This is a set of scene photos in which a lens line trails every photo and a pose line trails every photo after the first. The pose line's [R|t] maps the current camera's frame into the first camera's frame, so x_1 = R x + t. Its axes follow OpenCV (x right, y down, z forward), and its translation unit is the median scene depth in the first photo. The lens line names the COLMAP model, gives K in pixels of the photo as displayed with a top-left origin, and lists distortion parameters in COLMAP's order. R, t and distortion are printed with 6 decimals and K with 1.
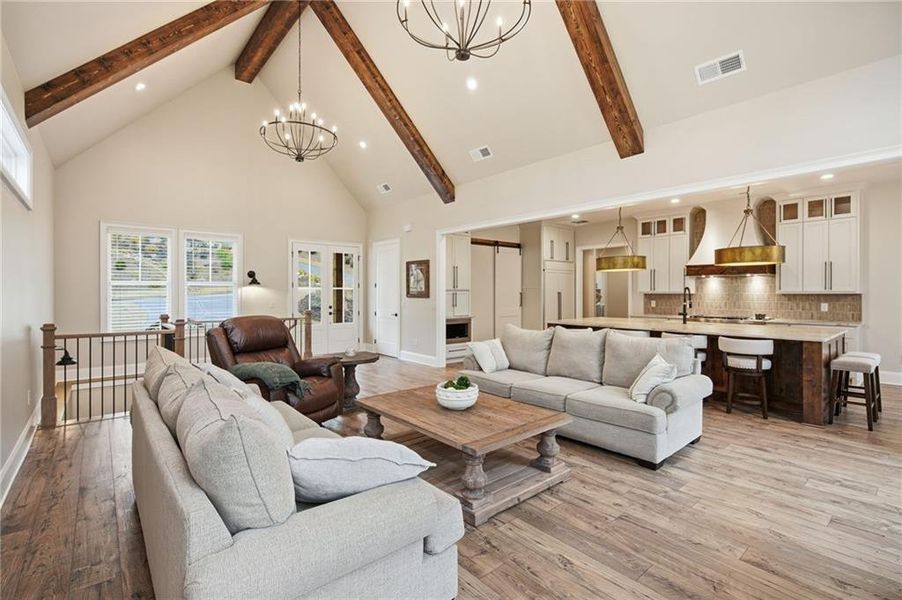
lens RADIAL K [[414.1, 0, 448.3], [0, 414.1, 293.7], [0, 0, 1]] dist [-0.000111, -0.000011]
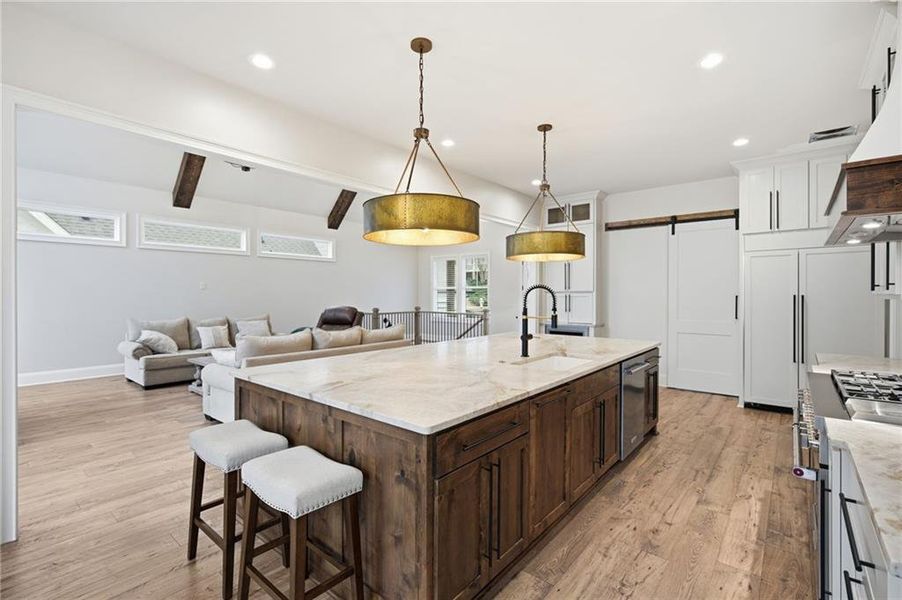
lens RADIAL K [[414.1, 0, 448.3], [0, 414.1, 293.7], [0, 0, 1]] dist [-0.000111, -0.000011]
pose [[0.172790, 0.001978, -0.984957, 1.164879], [-0.004817, 0.999988, 0.001163, -0.006116], [0.984947, 0.004544, 0.172797, 0.893902]]
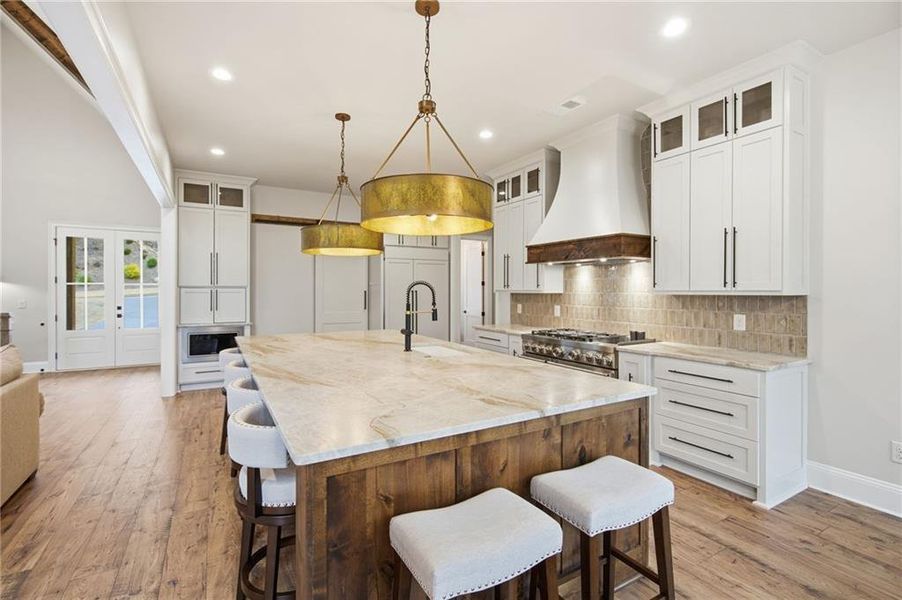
lens RADIAL K [[414.1, 0, 448.3], [0, 414.1, 293.7], [0, 0, 1]] dist [-0.000111, -0.000011]
pose [[0.983344, 0.005405, -0.181674, 0.788683], [-0.004421, 0.999973, 0.005820, -0.003573], [0.181701, -0.004920, 0.983342, 0.542025]]
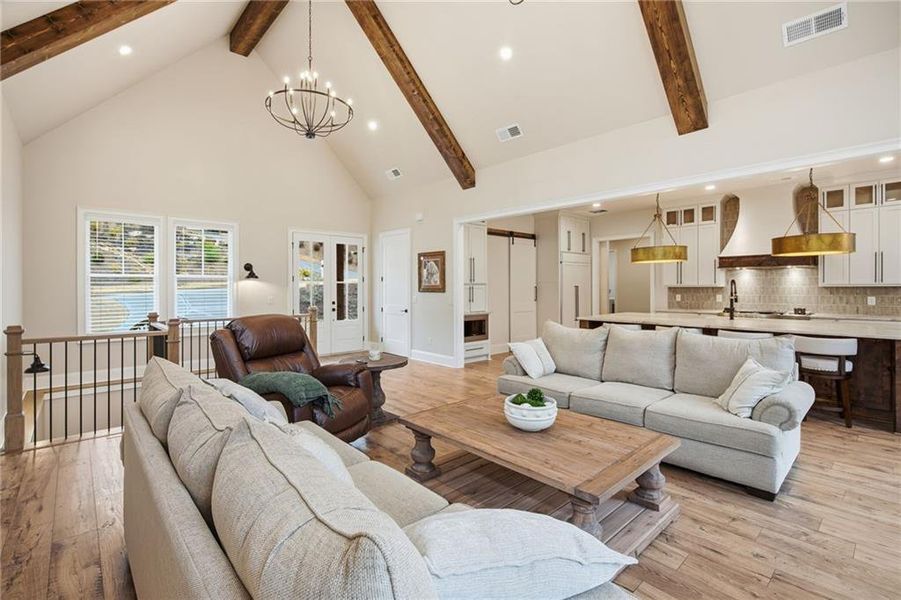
lens RADIAL K [[414.7, 0, 447.4], [0, 414.7, 287.2], [0, 0, 1]] dist [0.000314, -0.000261]
pose [[0.999504, -0.003318, 0.031331, -0.096453], [0.003374, 0.999993, -0.001753, 0.000257], [-0.031325, 0.001858, 0.999508, 0.110903]]
